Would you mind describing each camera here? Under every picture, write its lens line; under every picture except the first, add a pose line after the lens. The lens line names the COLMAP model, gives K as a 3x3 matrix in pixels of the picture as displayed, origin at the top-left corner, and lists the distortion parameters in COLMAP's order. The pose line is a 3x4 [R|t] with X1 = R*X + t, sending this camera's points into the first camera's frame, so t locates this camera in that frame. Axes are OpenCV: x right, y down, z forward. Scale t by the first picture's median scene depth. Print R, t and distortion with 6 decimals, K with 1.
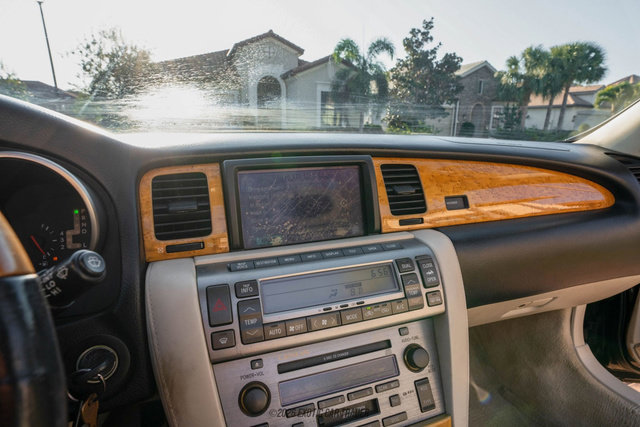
lens RADIAL K [[348.4, 0, 322.4], [0, 348.4, 213.8], [0, 0, 1]] dist [-0.035433, 0.018907]
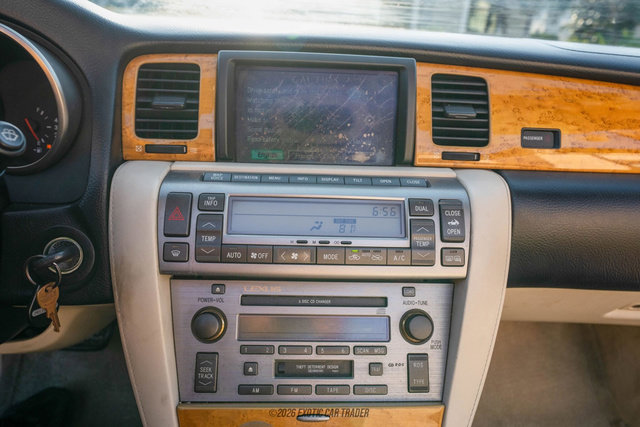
lens RADIAL K [[448.6, 0, 322.8], [0, 448.6, 212.7], [0, 0, 1]] dist [-0.004892, 0.023718]
pose [[0.953975, 0.152456, -0.258243, 0.243452], [-0.114910, 0.981241, 0.154797, 0.026608], [0.276999, -0.117998, 0.953597, 0.005443]]
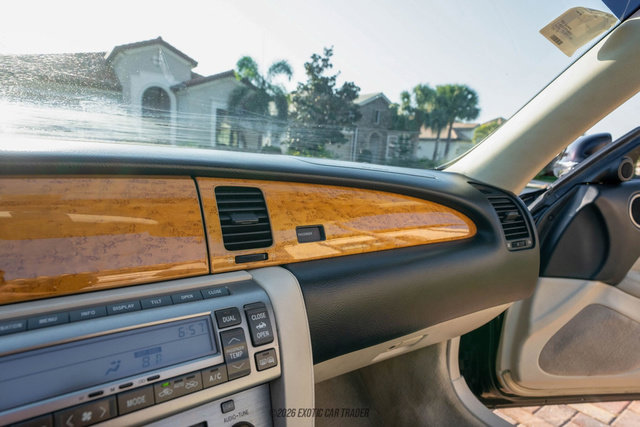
lens RADIAL K [[369.9, 0, 319.3], [0, 369.9, 214.6], [0, 0, 1]] dist [-0.040932, 0.028537]
pose [[0.965313, 0.011010, 0.260863, 0.184252], [0.007287, 0.997585, -0.069068, -0.017660], [-0.260994, 0.068573, 0.962902, 0.131523]]
